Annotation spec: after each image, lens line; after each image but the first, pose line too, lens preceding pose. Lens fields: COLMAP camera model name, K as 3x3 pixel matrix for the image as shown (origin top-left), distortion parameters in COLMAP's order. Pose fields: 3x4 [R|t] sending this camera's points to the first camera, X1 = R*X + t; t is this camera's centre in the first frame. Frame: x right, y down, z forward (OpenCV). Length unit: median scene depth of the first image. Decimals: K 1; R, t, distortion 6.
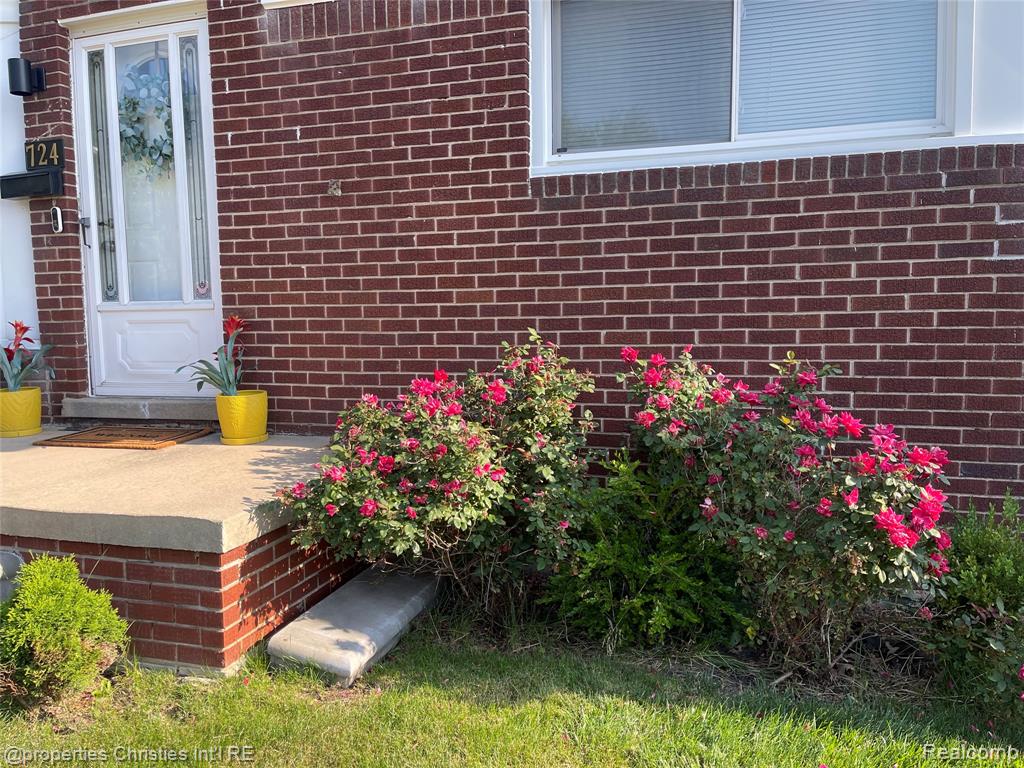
lens RADIAL K [[779.5, 0, 519.2], [0, 779.5, 390.0], [0, 0, 1]] dist [0.067729, -0.082857]
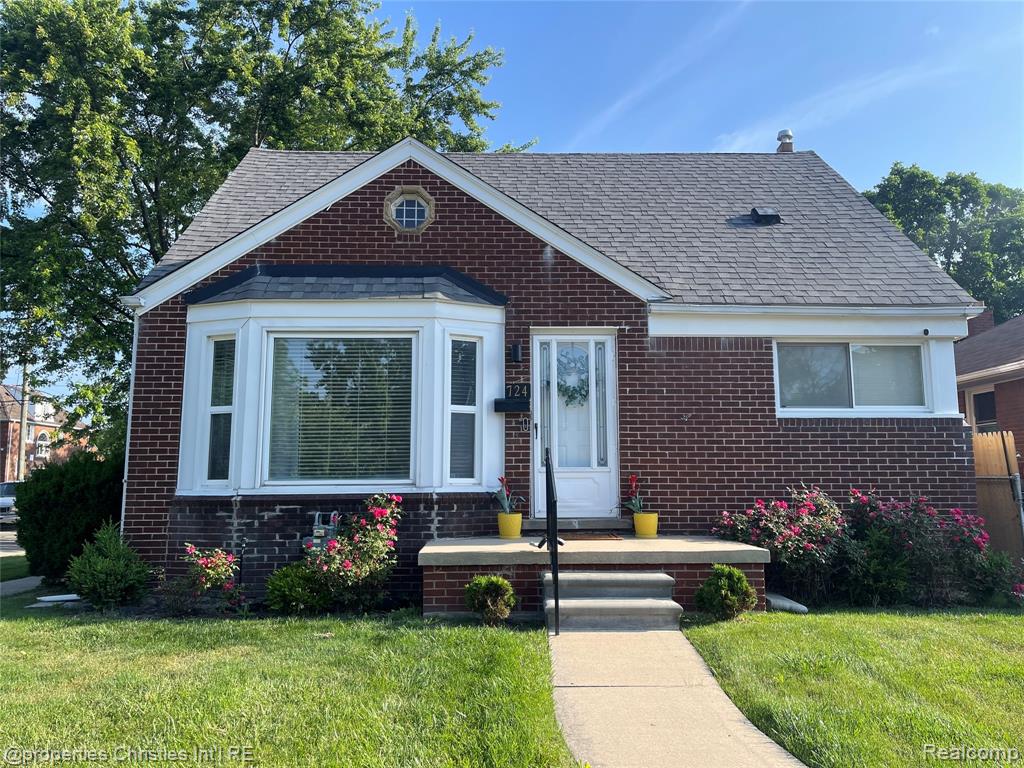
lens RADIAL K [[779.5, 0, 513.3], [0, 779.5, 378.0], [0, 0, 1]] dist [0.067729, -0.082857]
pose [[0.944587, 0.051859, 0.324139, -1.400078], [0.022952, 0.974592, -0.222810, 0.110138], [-0.327458, 0.217903, 0.919396, -0.864745]]
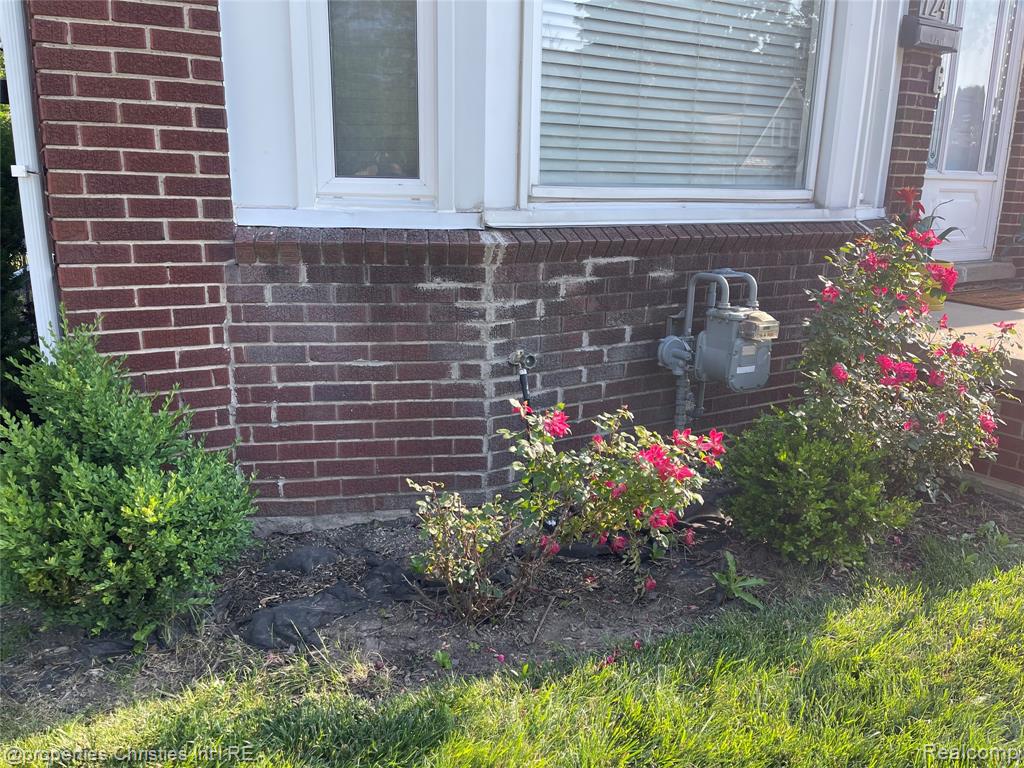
lens RADIAL K [[779.5, 0, 517.6], [0, 779.5, 390.6], [0, 0, 1]] dist [0.067729, -0.082857]
pose [[0.652972, -0.165796, 0.739012, -1.909173], [0.046258, 0.982654, 0.179584, -0.046627], [-0.755968, -0.083078, 0.649316, 0.832915]]
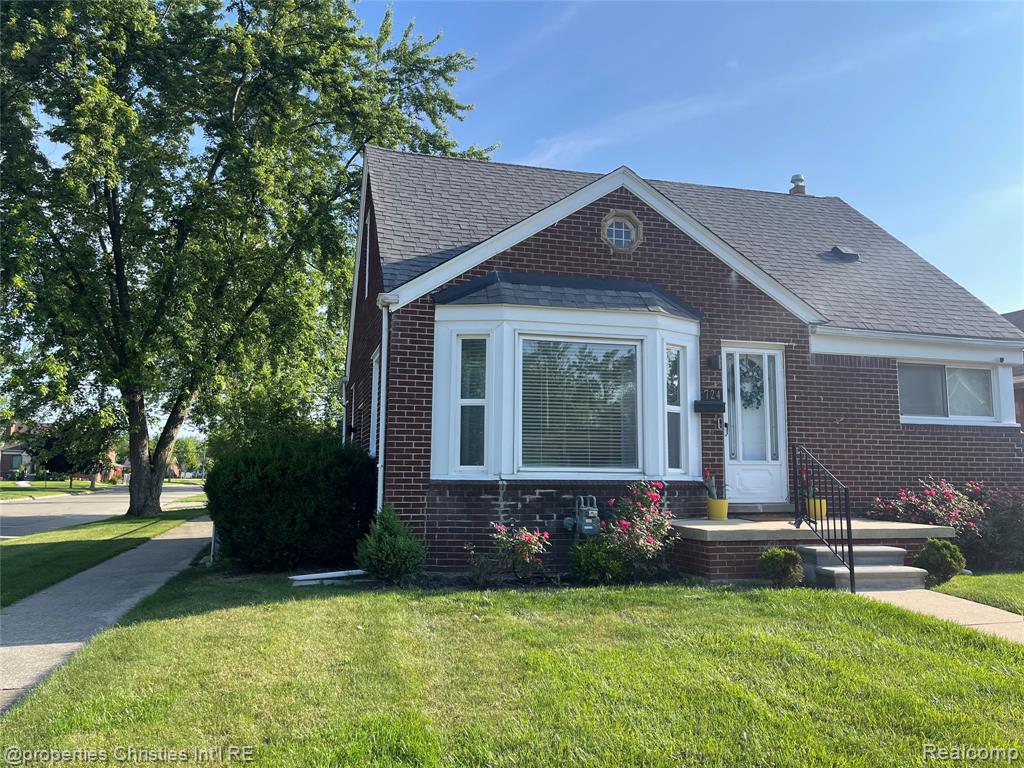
lens RADIAL K [[779.5, 0, 507.7], [0, 779.5, 378.0], [0, 0, 1]] dist [0.067729, -0.082857]
pose [[0.840900, 0.084098, 0.534616, -2.612462], [0.032423, 0.978250, -0.204882, 0.109942], [-0.540218, 0.189619, 0.819883, -0.603824]]
